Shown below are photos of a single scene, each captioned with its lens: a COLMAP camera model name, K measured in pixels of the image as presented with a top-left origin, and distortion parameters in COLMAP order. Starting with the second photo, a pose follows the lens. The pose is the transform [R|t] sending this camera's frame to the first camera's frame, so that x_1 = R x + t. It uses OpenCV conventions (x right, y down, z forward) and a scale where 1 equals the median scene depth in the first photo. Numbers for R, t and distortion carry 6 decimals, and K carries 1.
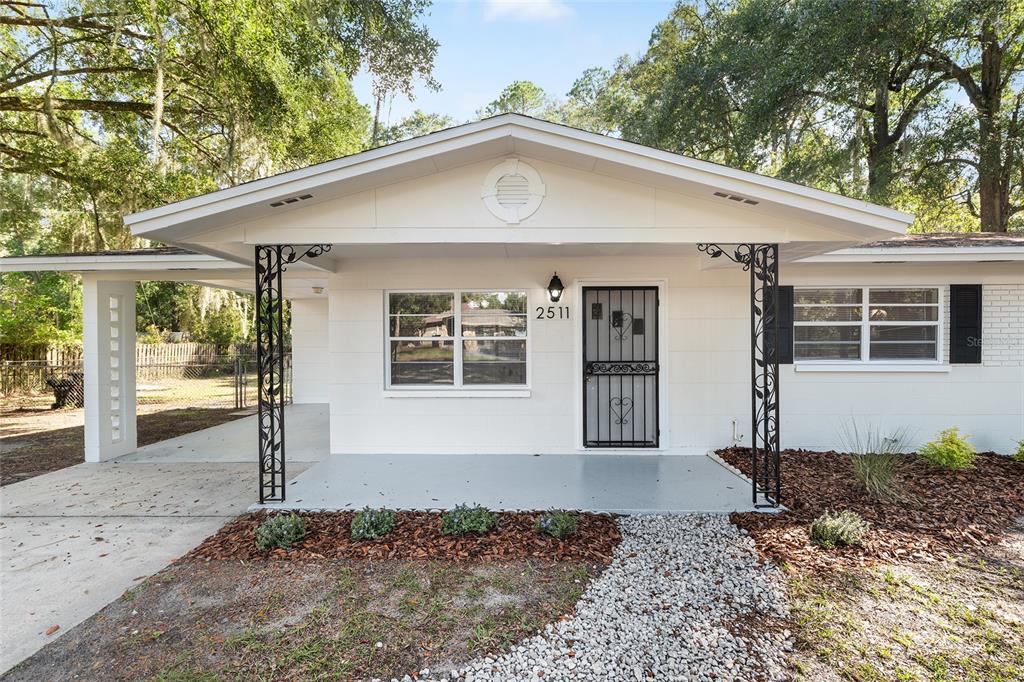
lens RADIAL K [[494.8, 0, 511.5], [0, 494.8, 342.4], [0, 0, 1]] dist [-0.002052, -0.000158]
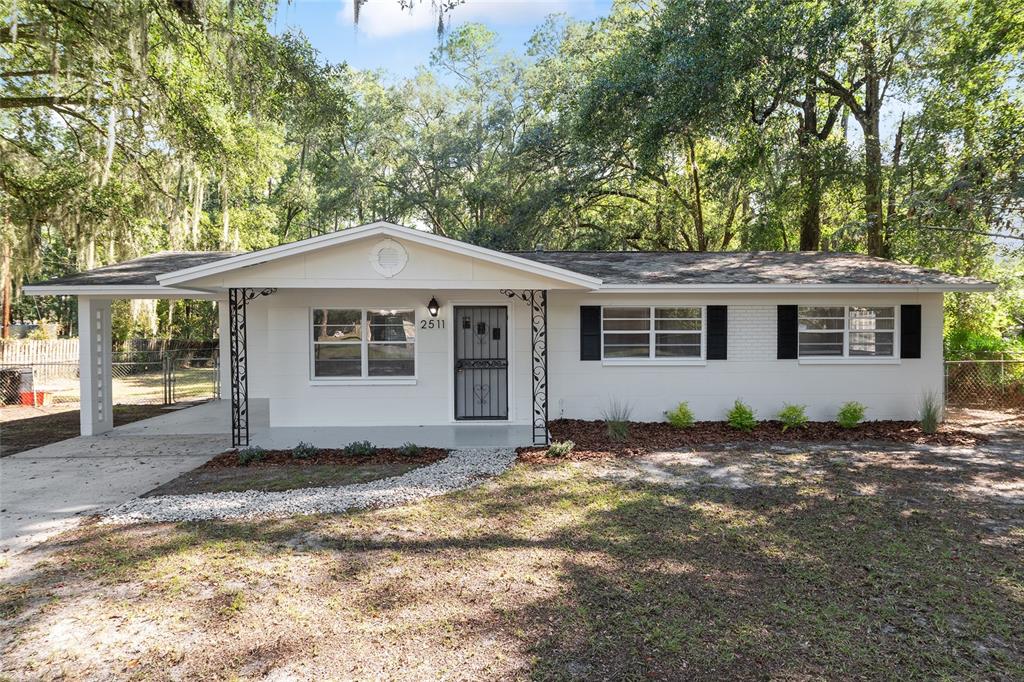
lens RADIAL K [[645.0, 0, 517.5], [0, 645.0, 338.7], [0, 0, 1]] dist [0.000189, -0.000729]
pose [[0.997838, -0.000835, 0.065720, 0.202882], [0.000220, 0.999956, 0.009364, -0.036184], [-0.065725, -0.009329, 0.997794, -0.832620]]
